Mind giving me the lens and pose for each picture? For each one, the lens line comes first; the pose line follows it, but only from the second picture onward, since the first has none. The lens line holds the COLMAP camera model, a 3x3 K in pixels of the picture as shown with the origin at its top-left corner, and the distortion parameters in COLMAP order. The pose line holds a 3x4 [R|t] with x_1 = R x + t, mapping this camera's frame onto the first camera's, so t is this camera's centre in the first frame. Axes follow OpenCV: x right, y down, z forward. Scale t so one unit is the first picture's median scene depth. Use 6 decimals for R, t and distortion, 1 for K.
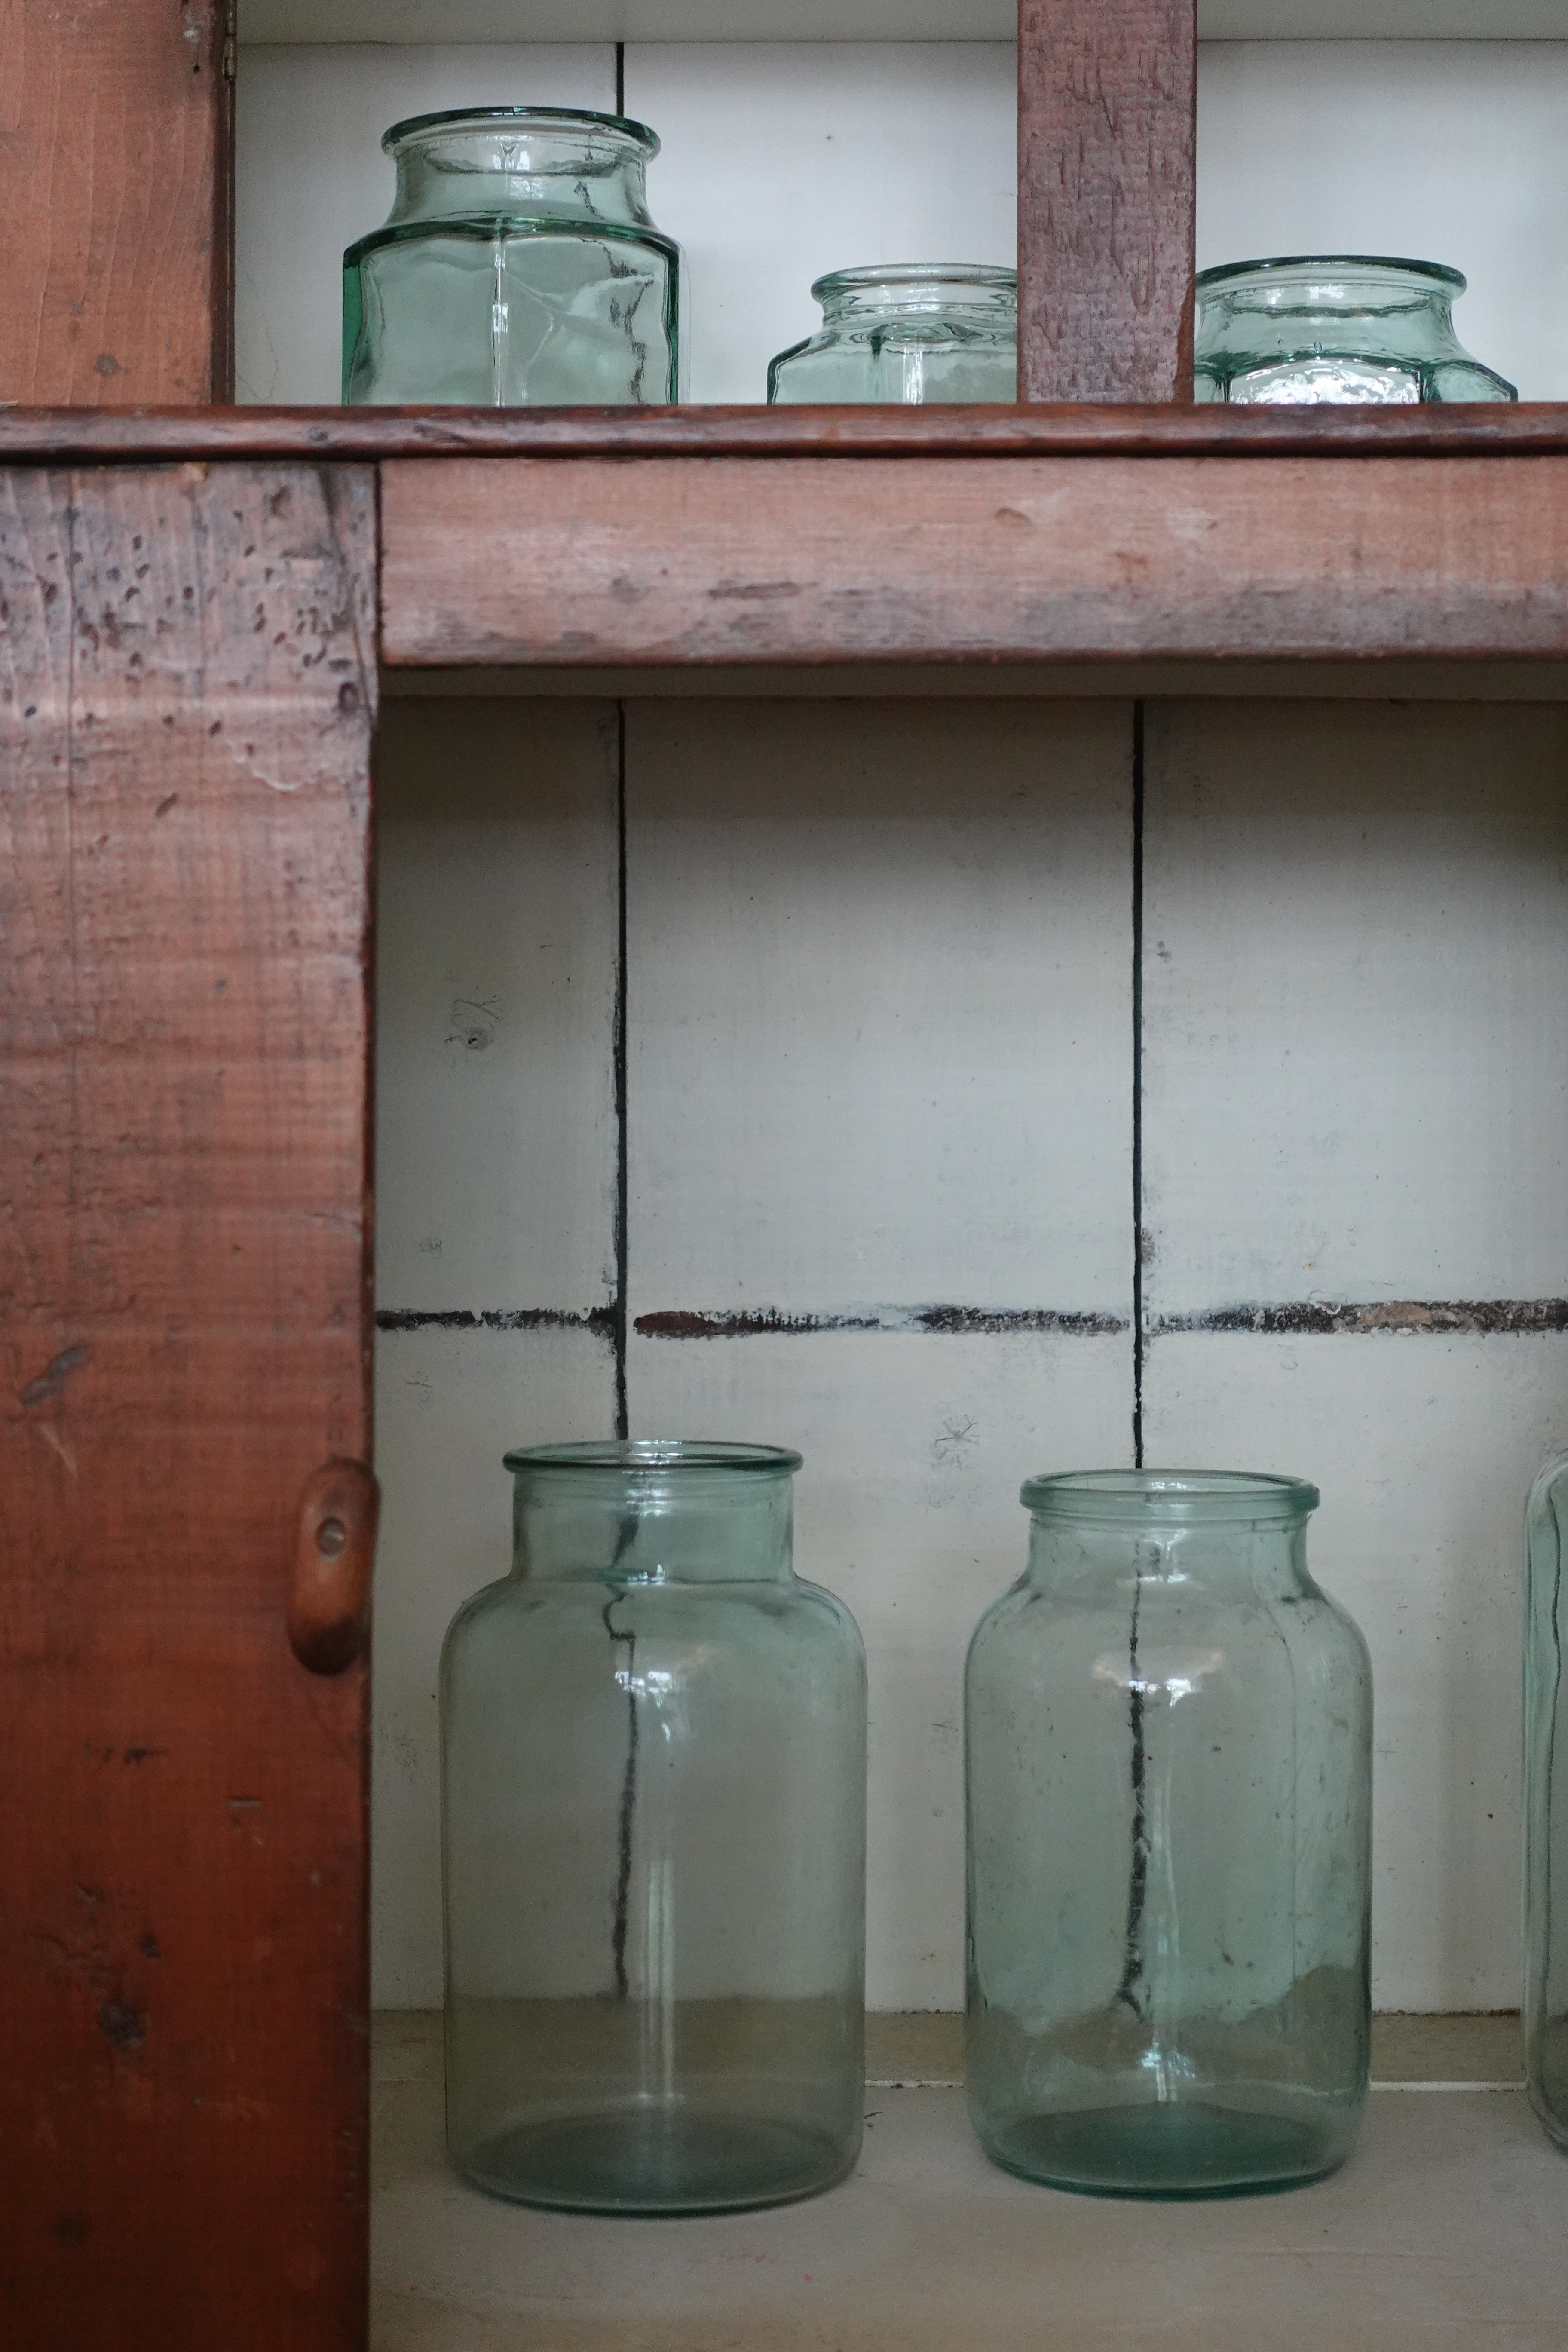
lens RADIAL K [[3981.9, 0, 788.3], [0, 3981.9, 1305.9], [0, 0, 1]] dist [0.040434, 0.104752]
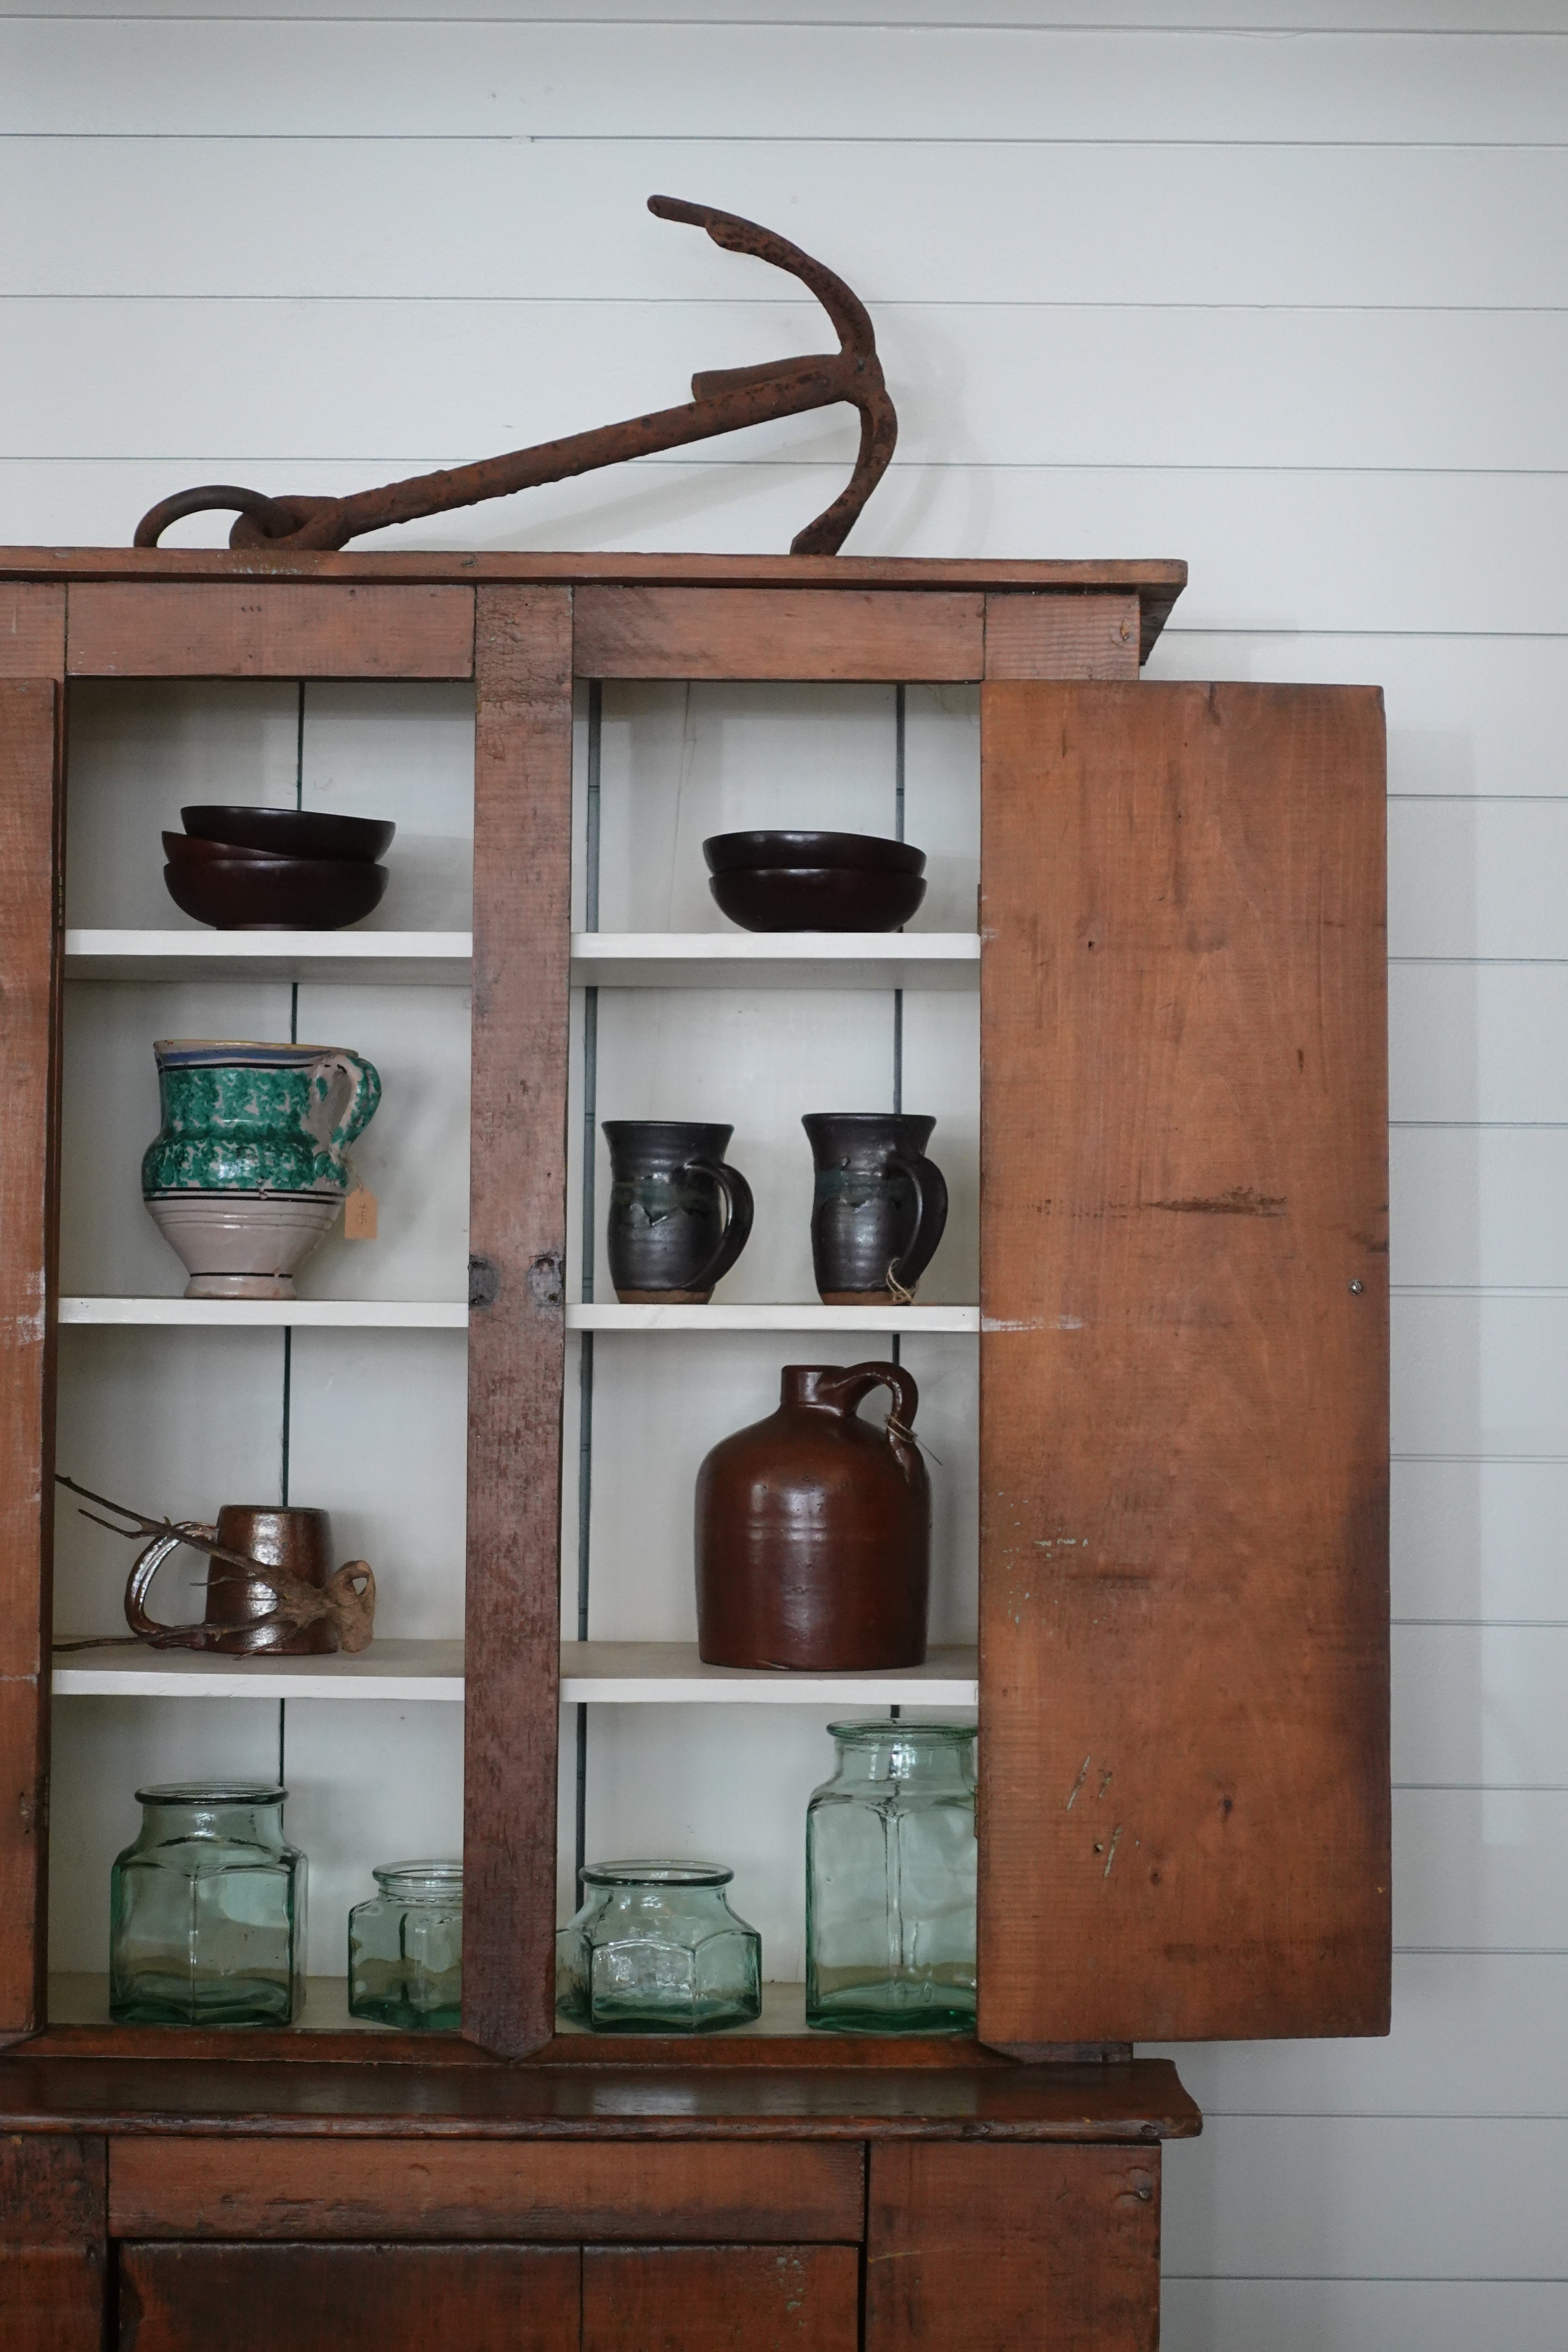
lens RADIAL K [[4950.9, 0, 784.0], [0, 4950.9, 1176.0], [0, 0, 1]] dist [0.118687, -0.528084]
pose [[0.999699, 0.005487, -0.023922, 0.261377], [-0.005178, 0.999903, 0.012964, -0.641840], [0.023991, -0.012836, 0.999630, -1.320694]]
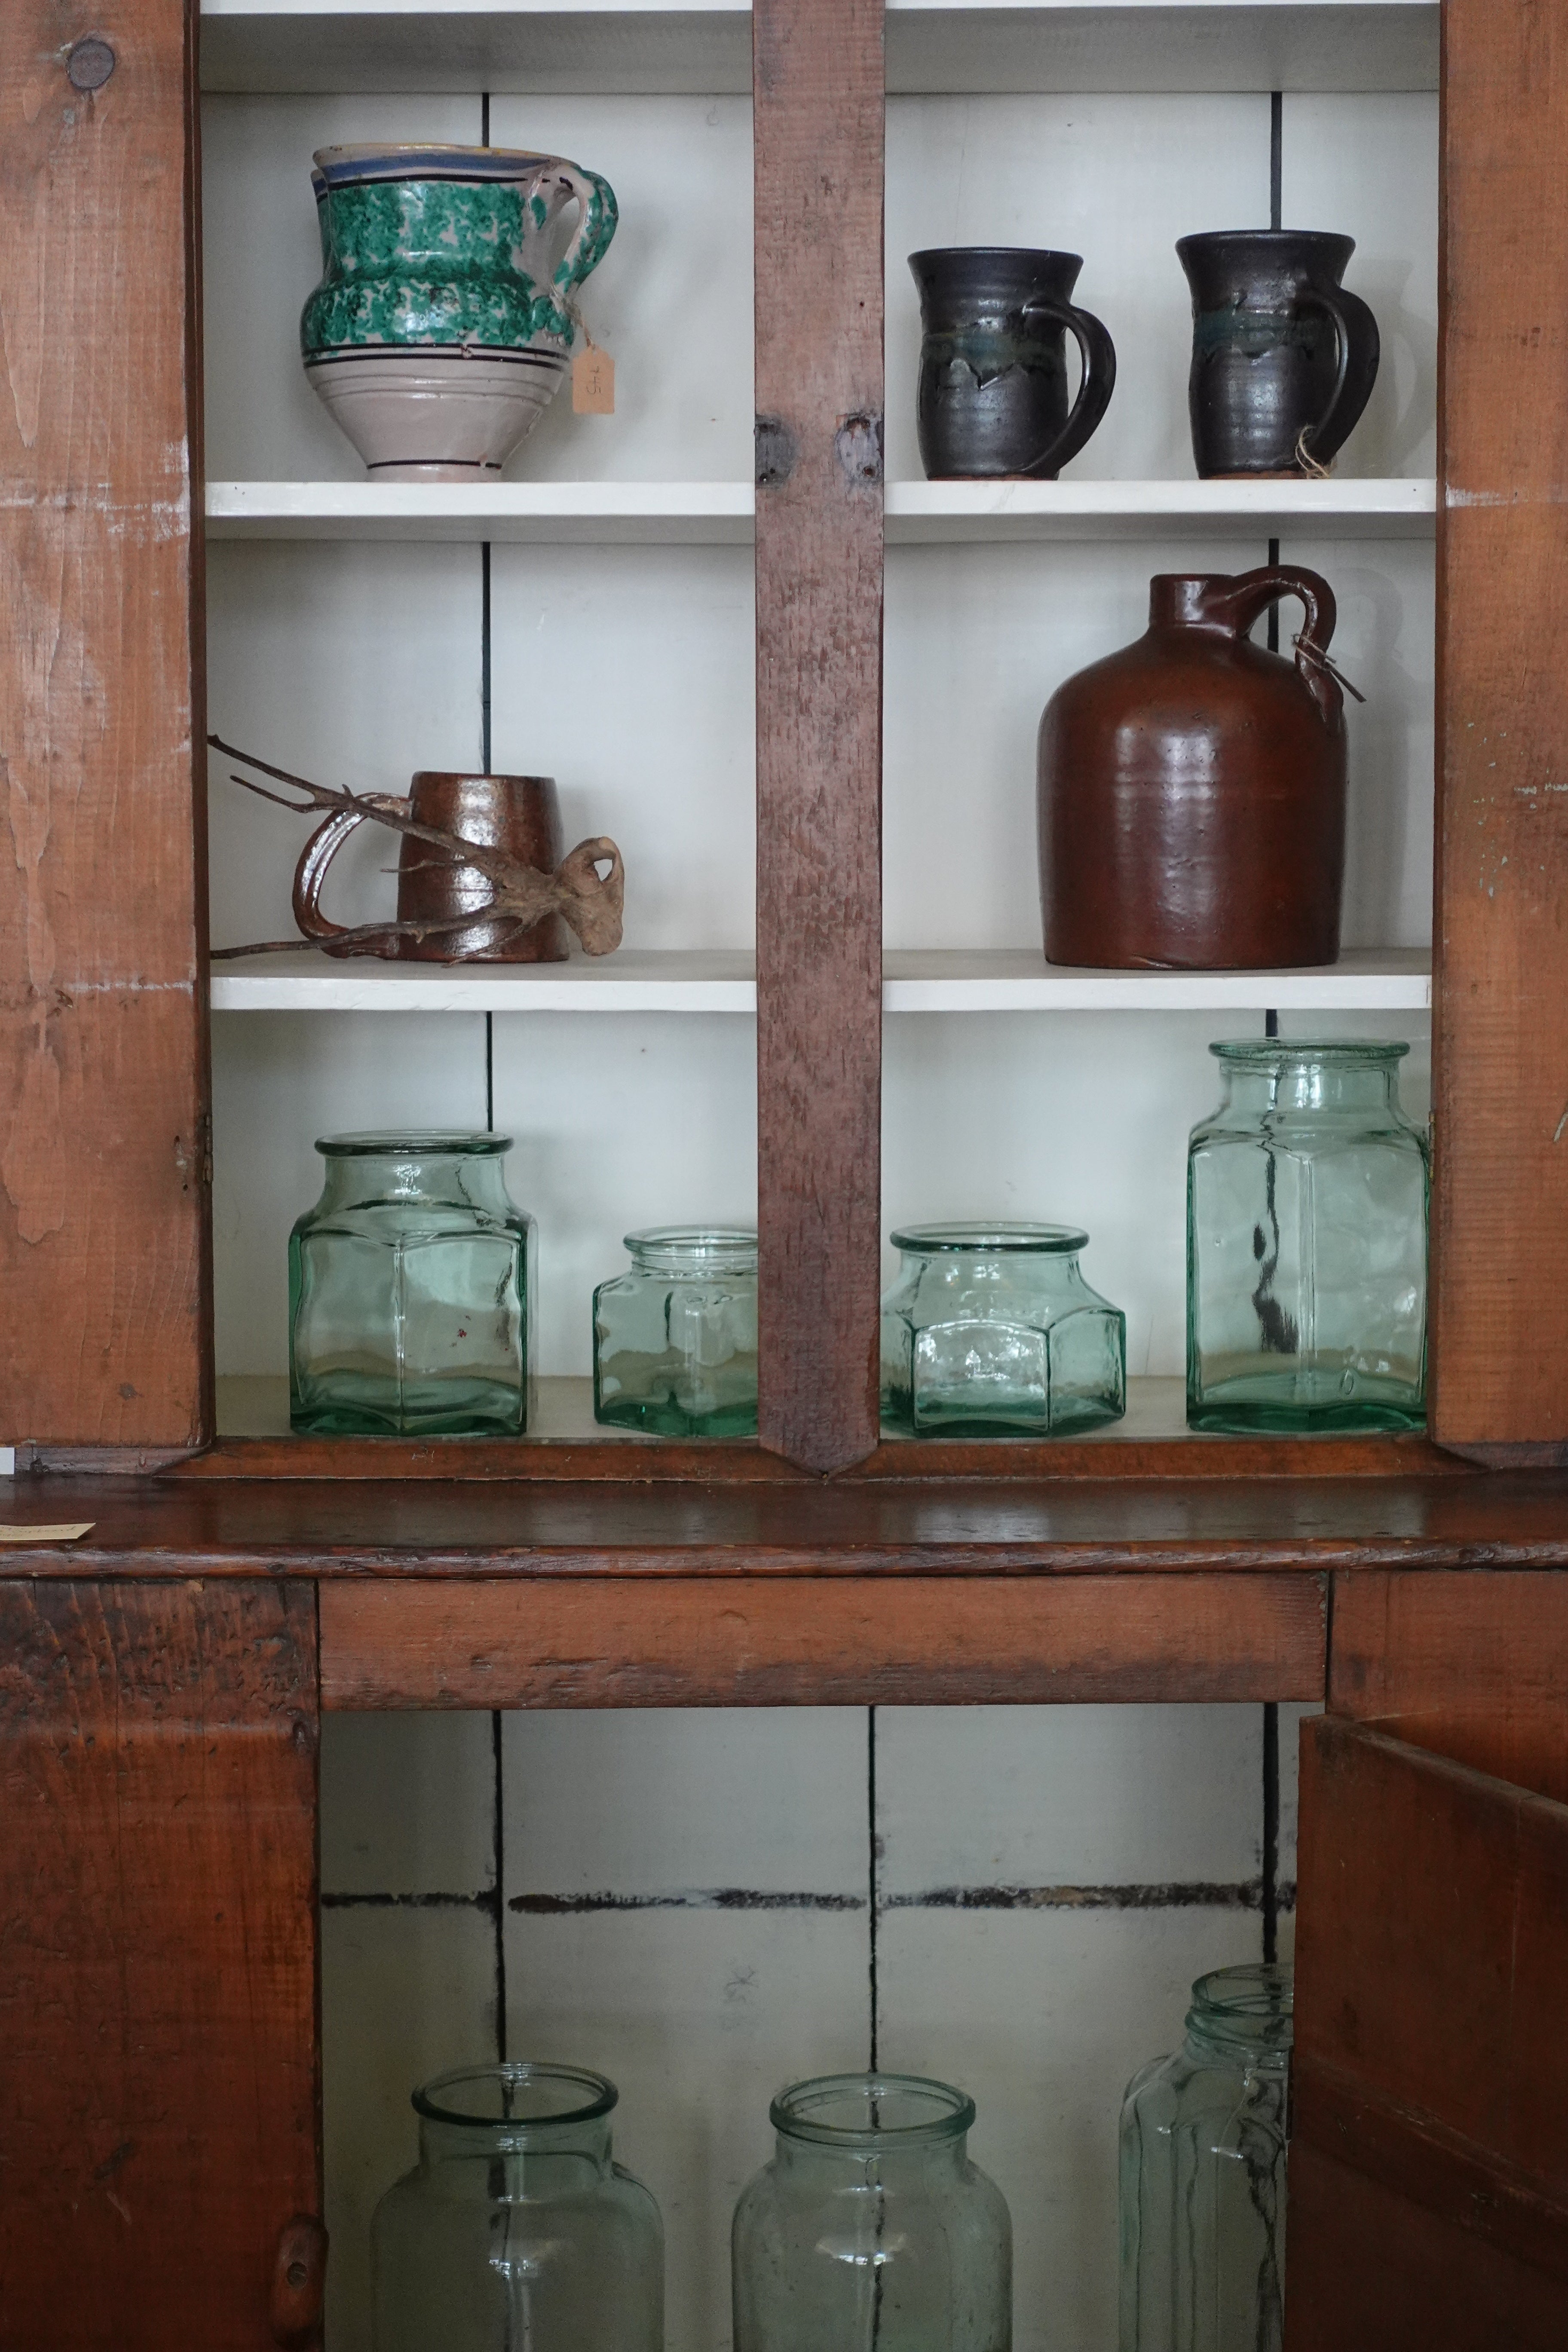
lens RADIAL K [[4428.5, 0, 784.0], [0, 4428.5, 1176.0], [0, 0, 1]] dist [0.073245, -0.219929]
pose [[0.999981, -0.005742, 0.002329, 0.063093], [0.005430, 0.993096, 0.117183, -0.491263], [-0.002986, -0.117168, 0.993108, -0.577181]]
